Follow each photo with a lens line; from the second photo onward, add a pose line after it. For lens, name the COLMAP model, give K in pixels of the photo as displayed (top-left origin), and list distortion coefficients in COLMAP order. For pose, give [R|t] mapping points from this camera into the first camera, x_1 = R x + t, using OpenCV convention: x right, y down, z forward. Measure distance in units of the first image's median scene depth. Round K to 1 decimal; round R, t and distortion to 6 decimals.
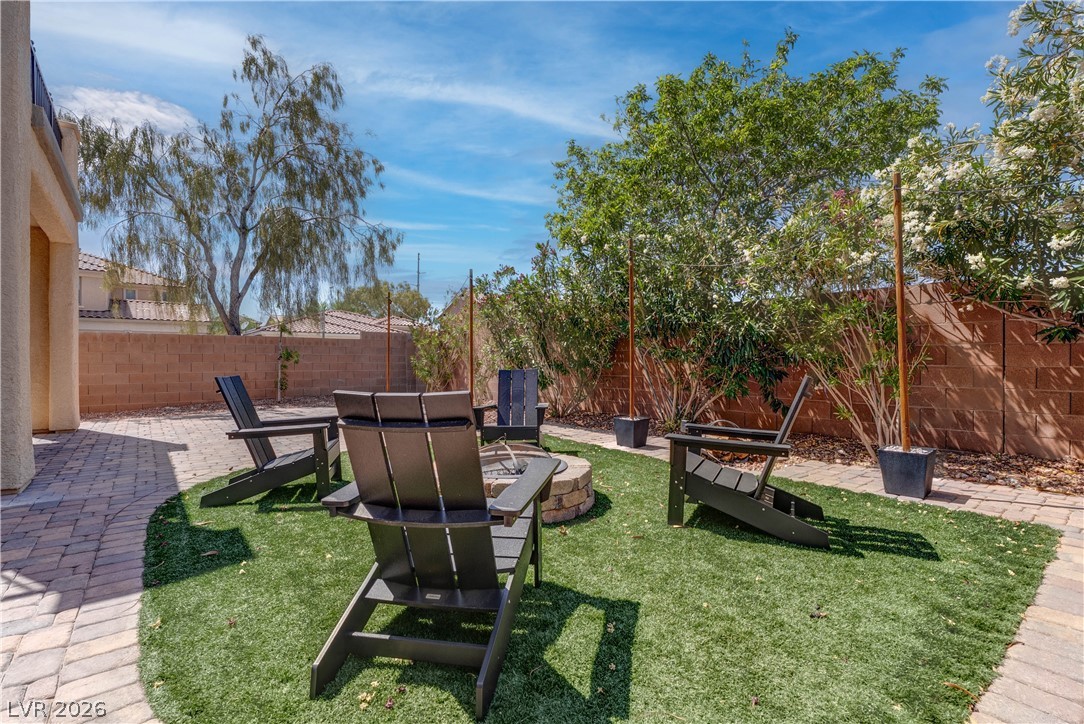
lens RADIAL K [[492.7, 0, 534.8], [0, 492.7, 361.4], [0, 0, 1]] dist [-0.011356, 0.000151]
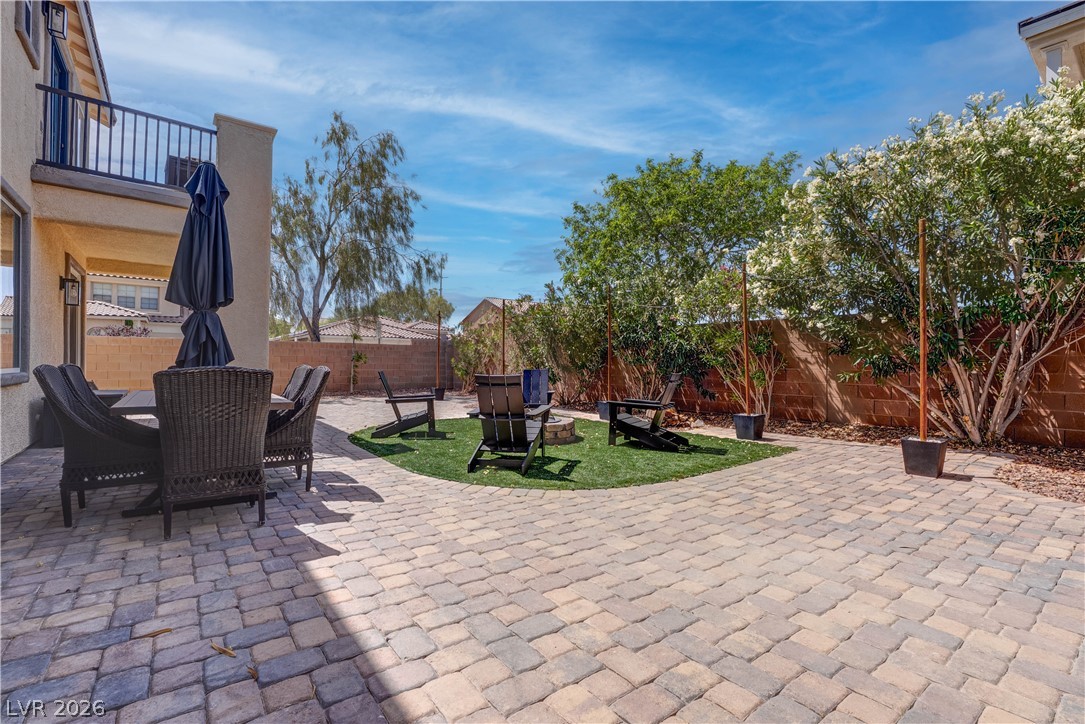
lens RADIAL K [[493.1, 0, 535.3], [0, 493.1, 361.4], [0, 0, 1]] dist [-0.011356, 0.000151]
pose [[0.999328, 0.008864, -0.035558, 0.017975], [-0.008988, 0.999954, -0.003342, -0.003597], [0.035526, 0.003659, 0.999362, -0.512256]]
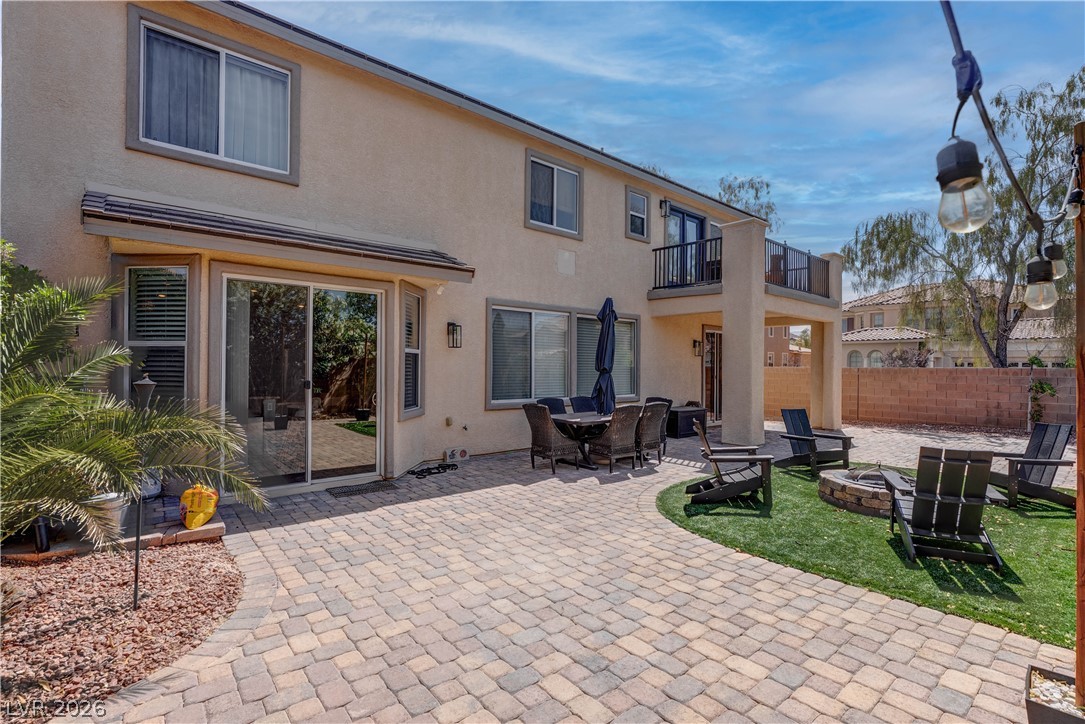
lens RADIAL K [[493.1, 0, 535.3], [0, 493.1, 361.4], [0, 0, 1]] dist [-0.011356, 0.000151]
pose [[0.009491, -0.007566, -0.999926, 0.872033], [-0.010245, 0.999918, -0.007663, -0.086824], [0.999902, 0.010317, 0.009413, -0.071062]]
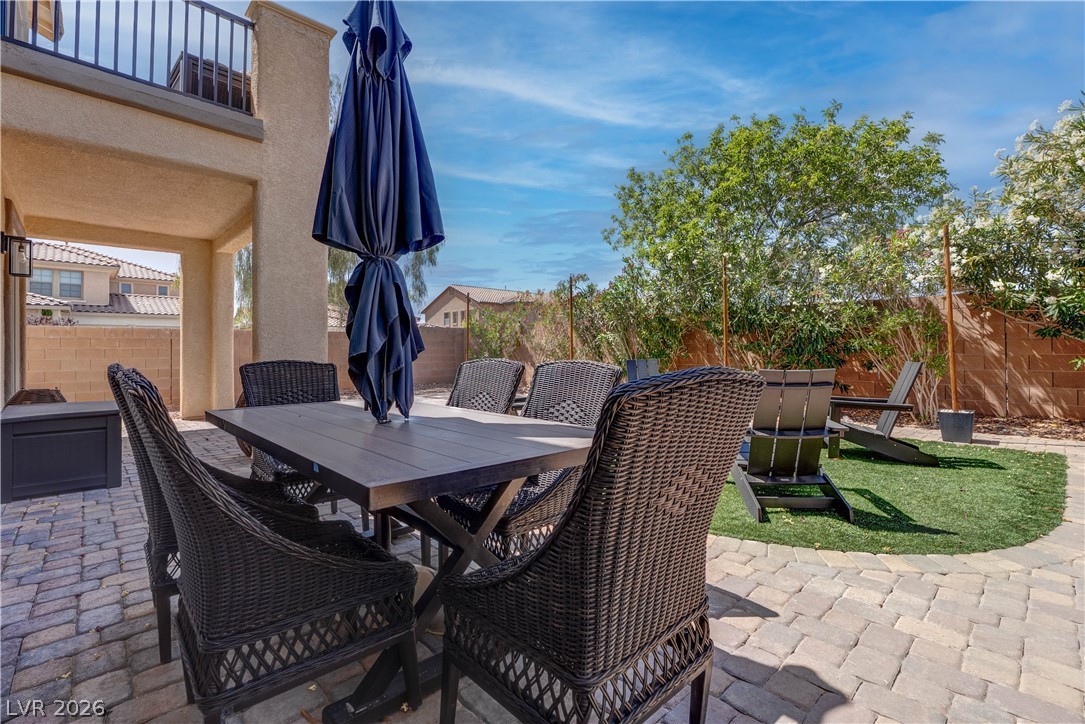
lens RADIAL K [[492.1, 0, 532.2], [0, 492.1, 347.4], [0, 0, 1]] dist [-0.007421, -0.000338]
pose [[0.997318, -0.005761, 0.072961, -0.366531], [0.006627, 0.999910, -0.011633, -0.002502], [-0.072888, 0.012085, 0.997267, -0.225541]]
